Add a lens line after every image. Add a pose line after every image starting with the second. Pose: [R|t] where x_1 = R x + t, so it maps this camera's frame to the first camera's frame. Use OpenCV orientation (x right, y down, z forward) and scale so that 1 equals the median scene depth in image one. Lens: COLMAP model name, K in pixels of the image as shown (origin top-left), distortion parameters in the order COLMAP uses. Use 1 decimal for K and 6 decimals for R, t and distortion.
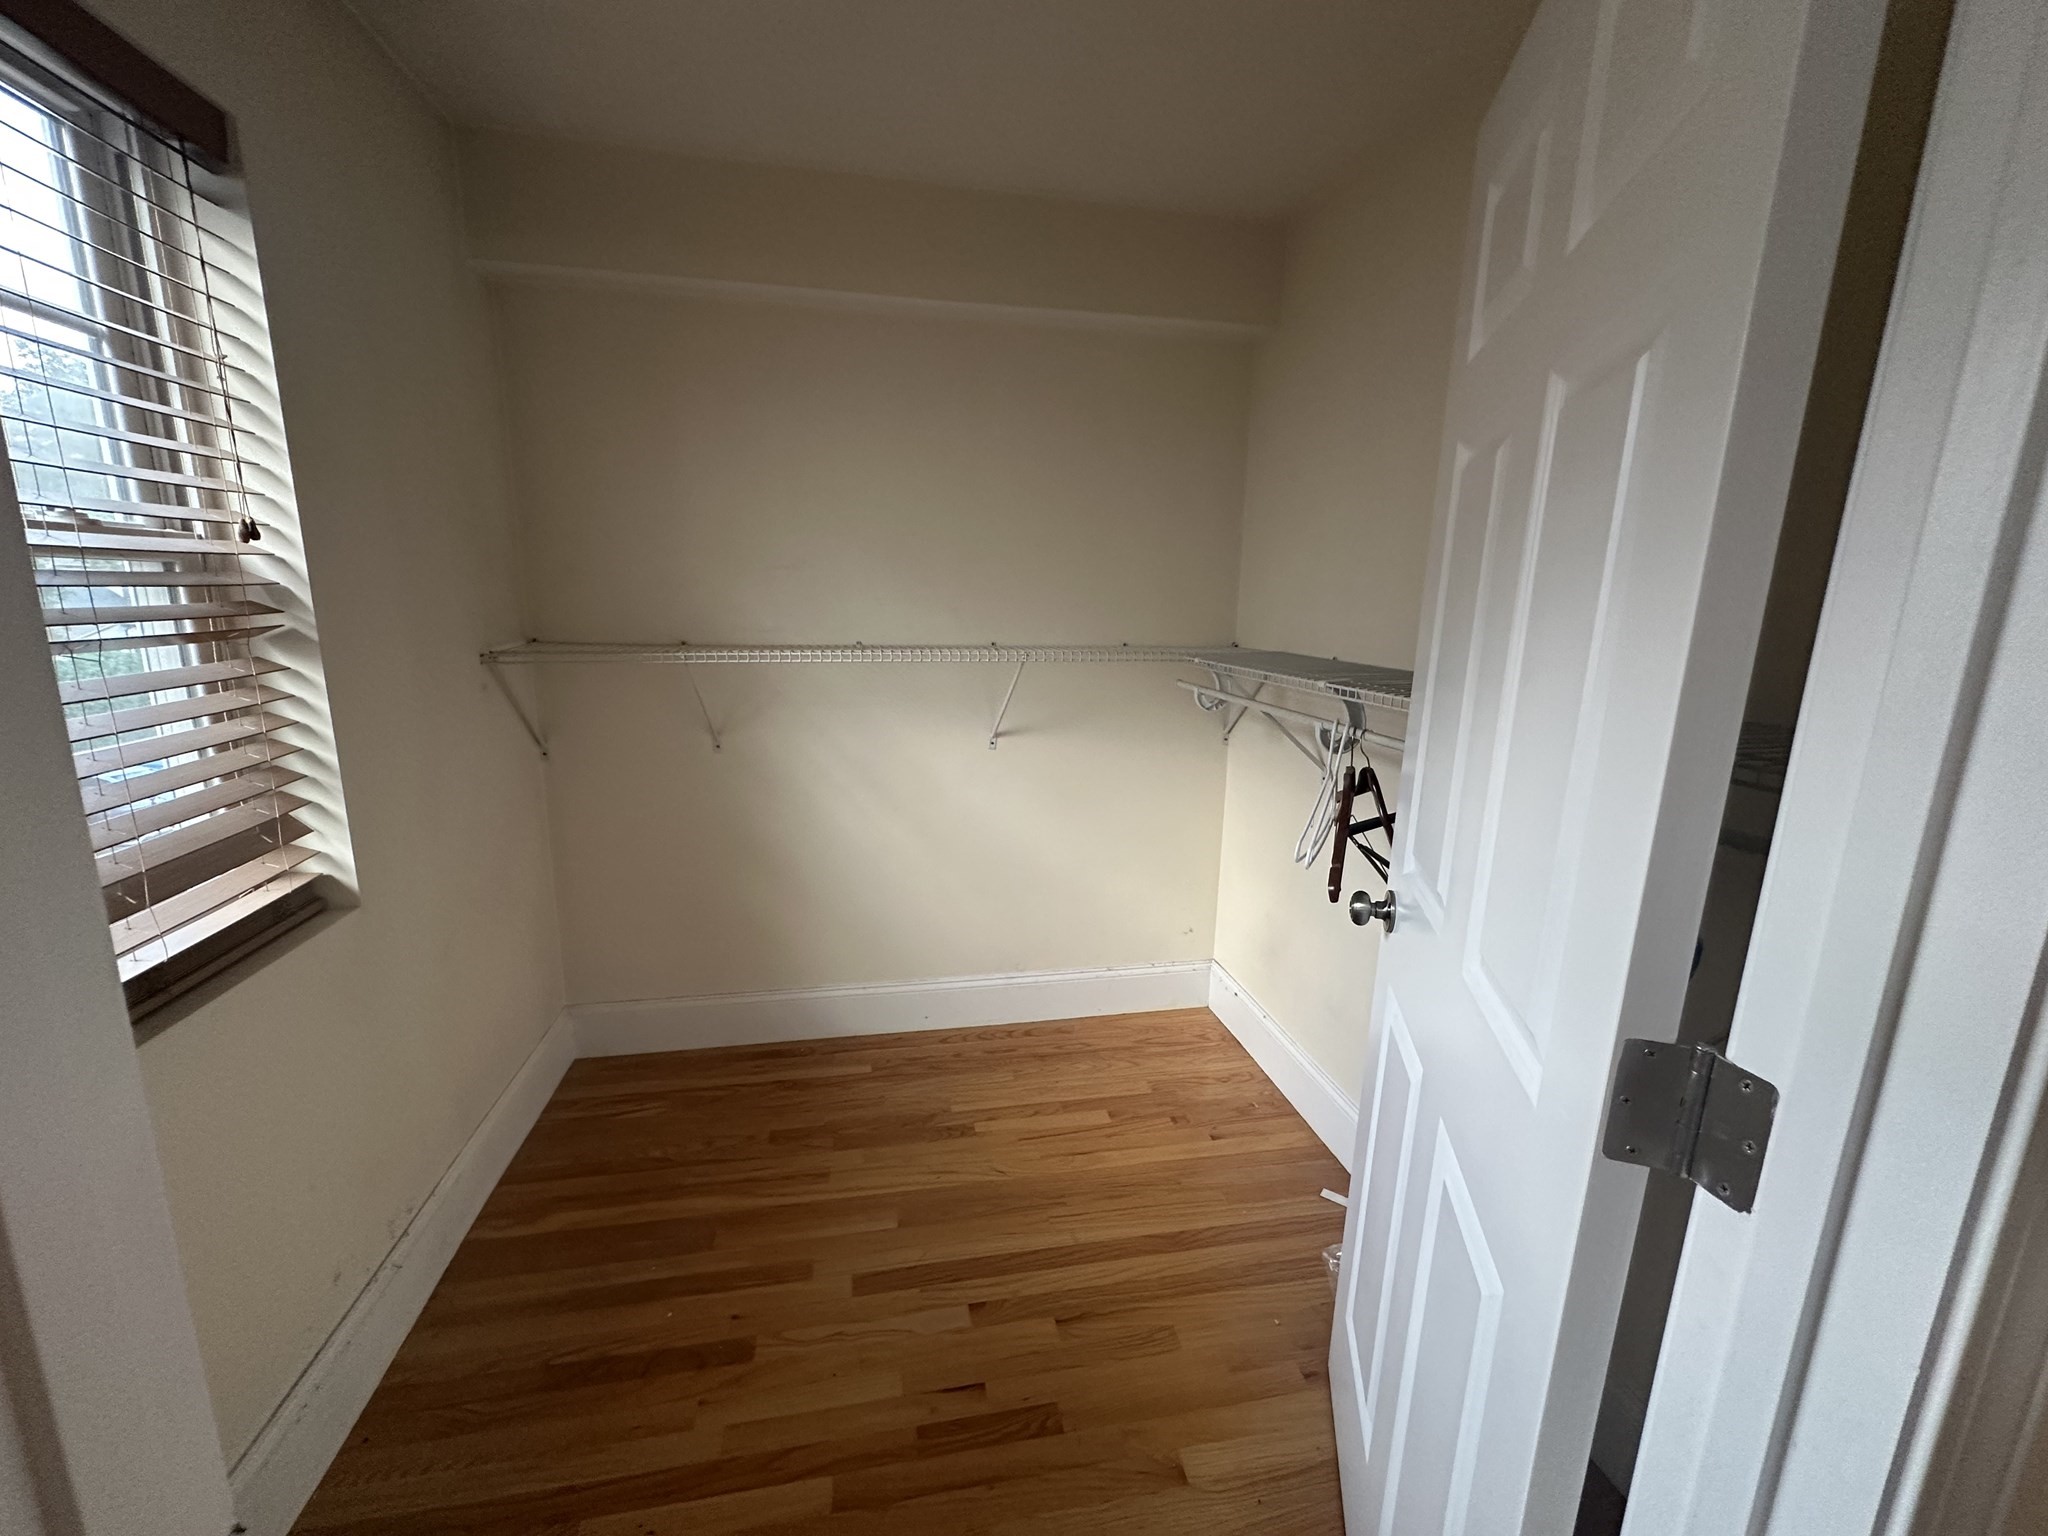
lens RADIAL K [[808.8, 0, 1017.0], [0, 808.8, 768.0], [0, 0, 1]] dist [-0.001187, 0.000064]
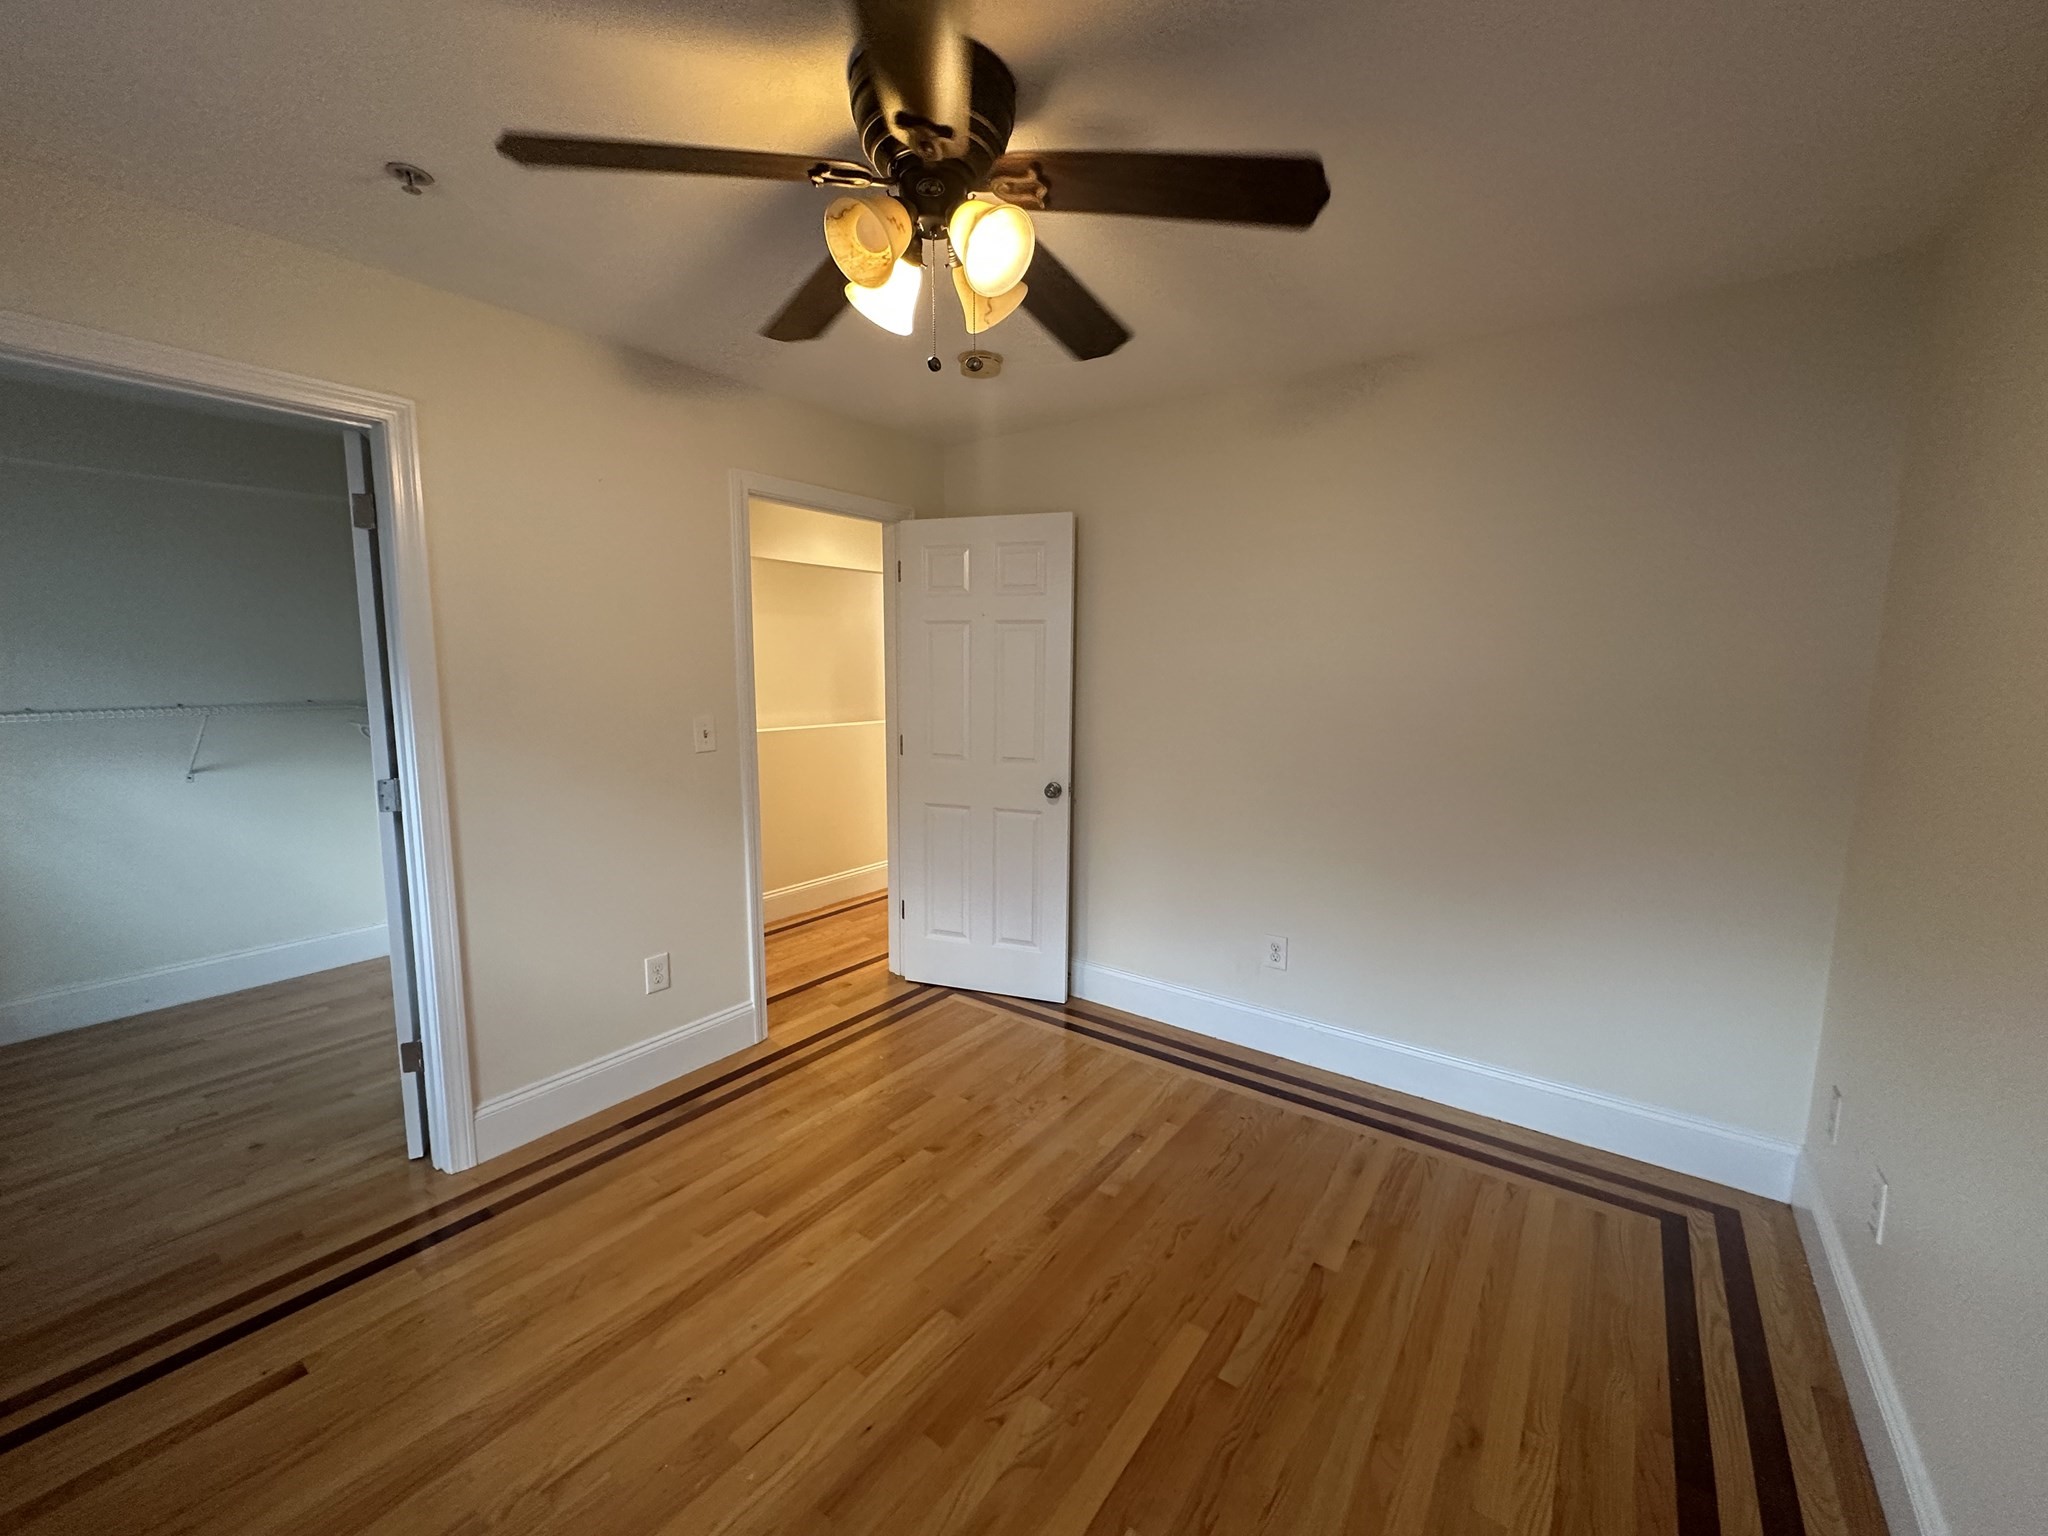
lens RADIAL K [[808.8, 0, 1024.4], [0, 808.8, 770.8], [0, 0, 1]] dist [-0.001187, 0.000064]
pose [[0.728767, -0.100779, 0.677305, 0.077876], [0.138767, 0.990323, -0.001957, 0.162765], [-0.670554, 0.095414, 0.735699, -0.985779]]
